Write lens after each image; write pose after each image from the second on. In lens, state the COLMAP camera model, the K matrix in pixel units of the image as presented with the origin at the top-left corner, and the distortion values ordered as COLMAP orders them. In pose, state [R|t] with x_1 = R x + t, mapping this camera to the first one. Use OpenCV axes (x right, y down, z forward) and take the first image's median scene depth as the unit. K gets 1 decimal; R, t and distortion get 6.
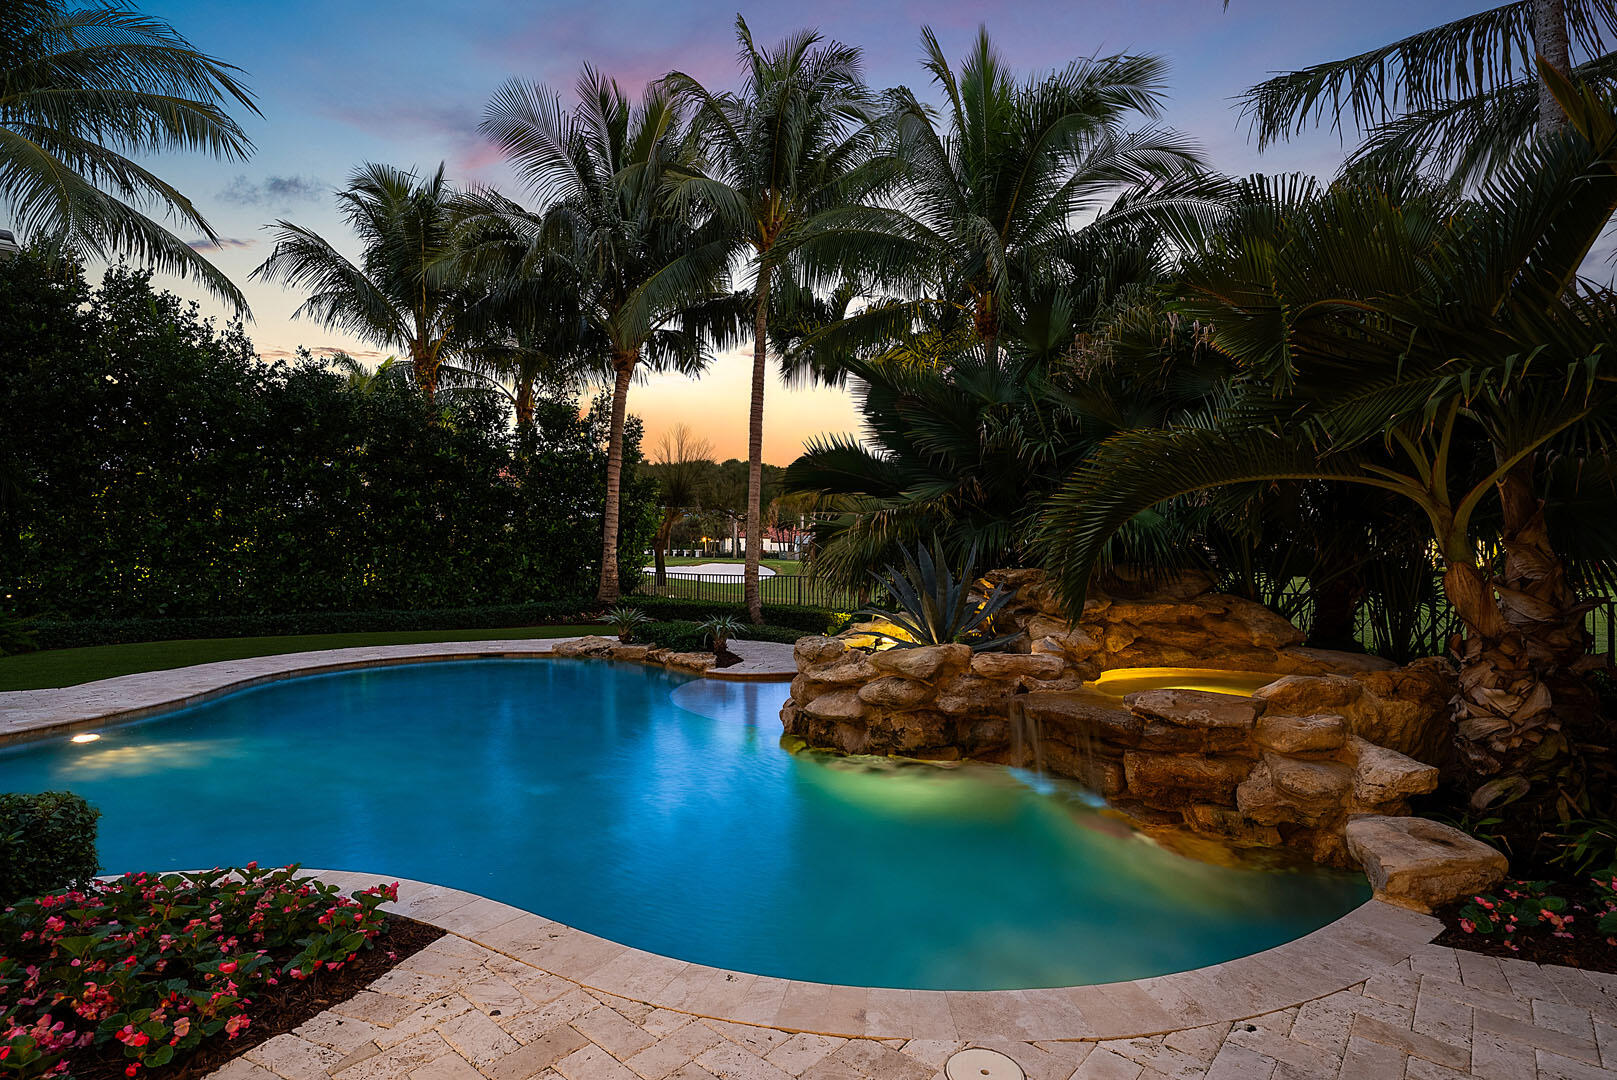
lens RADIAL K [[791.6, 0, 826.9], [0, 791.6, 536.2], [0, 0, 1]] dist [0.000792, 0.000180]
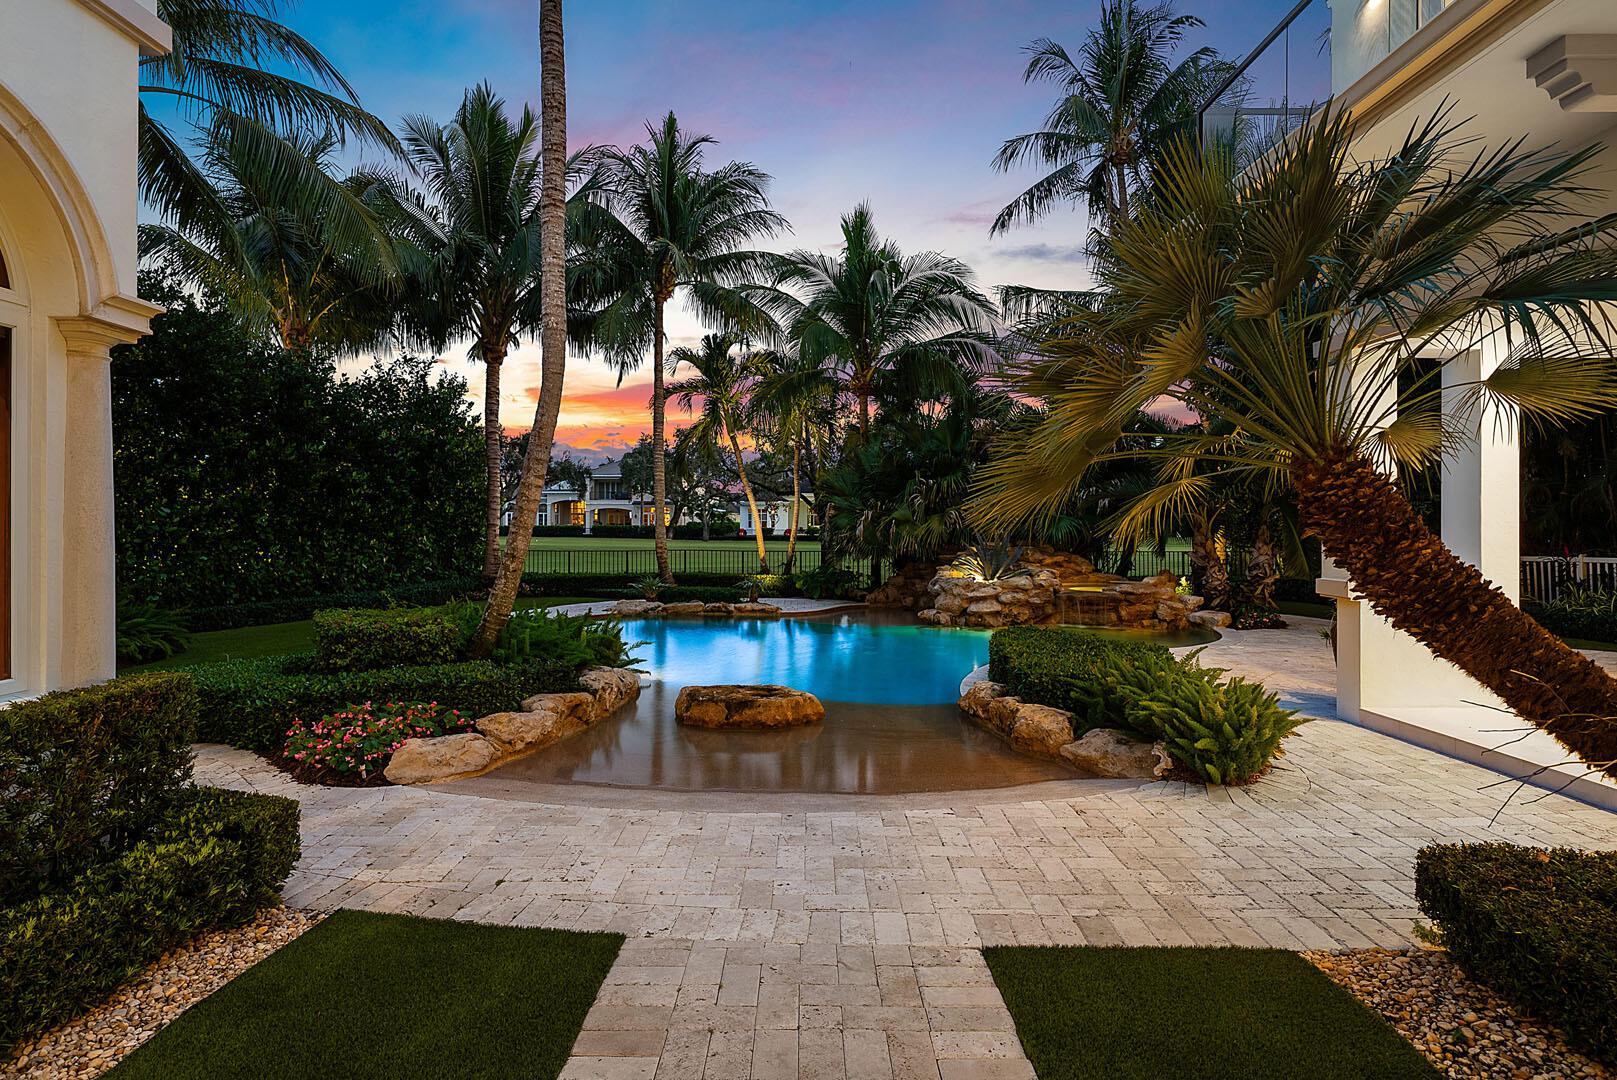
lens RADIAL K [[791.6, 0, 826.9], [0, 791.6, 536.2], [0, 0, 1]] dist [0.000792, 0.000180]
pose [[0.761439, -0.007646, 0.648192, -1.689853], [-0.012756, 0.999560, 0.026776, -0.024782], [-0.648111, -0.028657, 0.761006, -0.331527]]
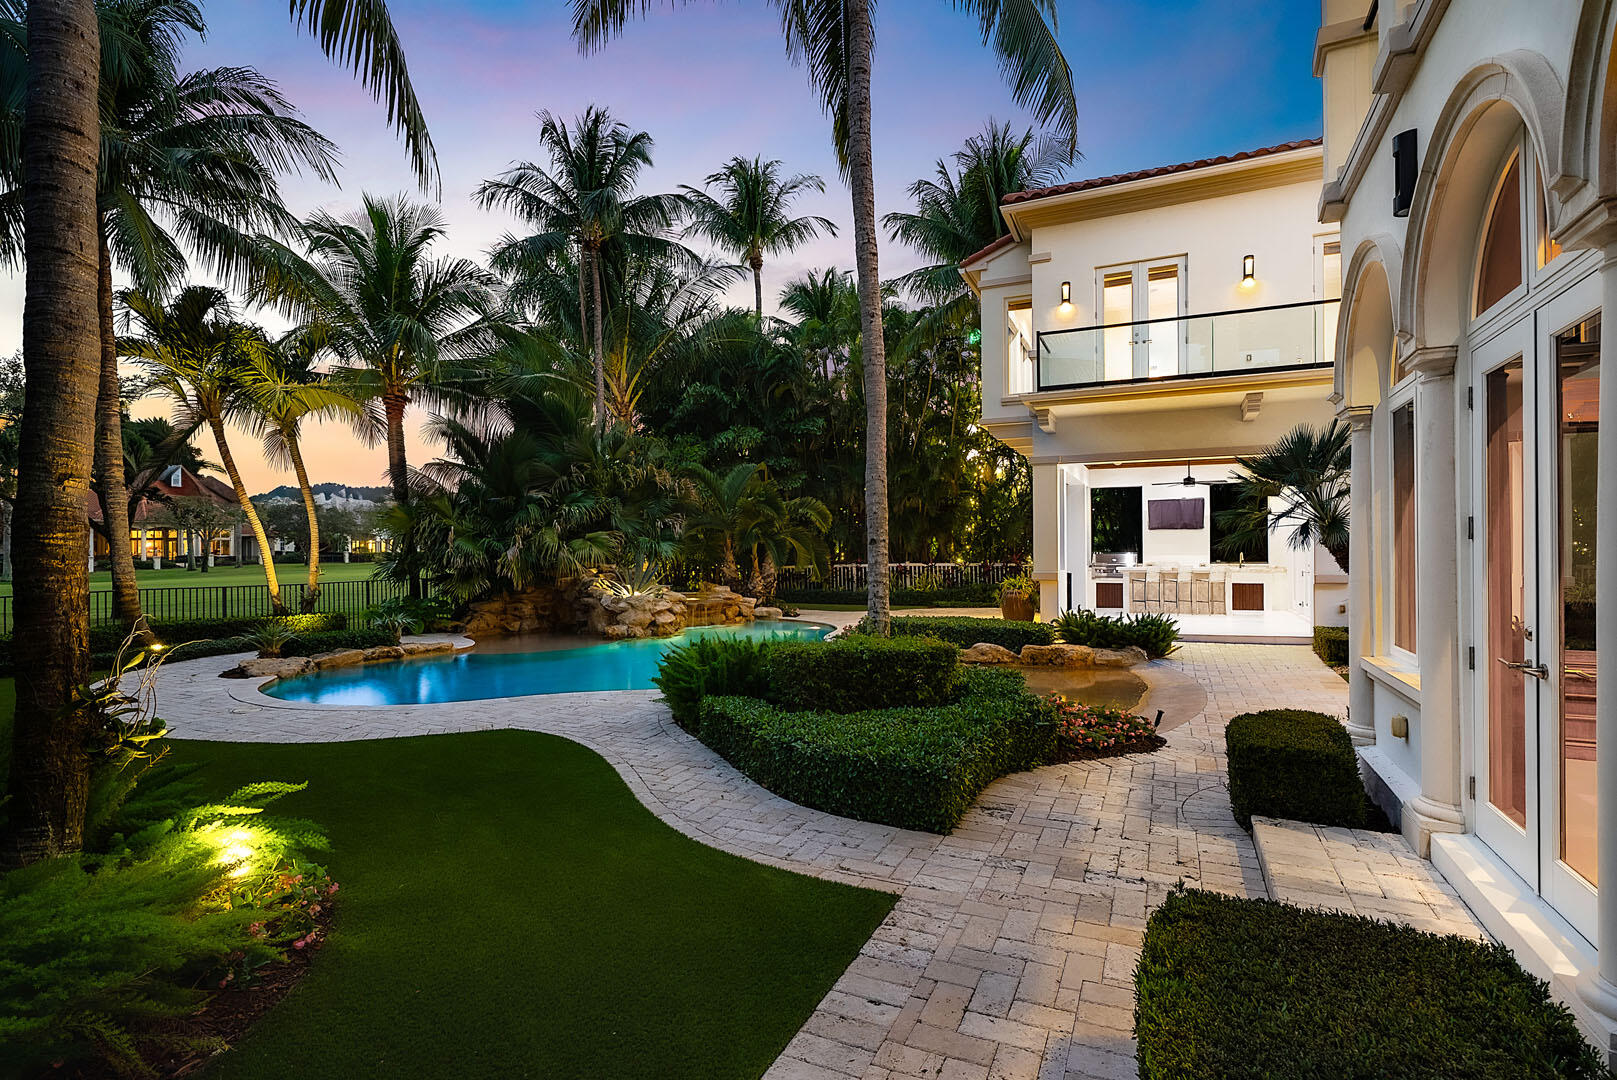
lens RADIAL K [[782.2, 0, 808.5], [0, 782.2, 540.0], [0, 0, 1]] dist [0.000290, 0.000014]
pose [[-0.254936, 0.005094, 0.966945, -2.571843], [-0.018092, 0.999786, -0.010037, -0.021174], [-0.966789, -0.020052, -0.254789, 1.212903]]
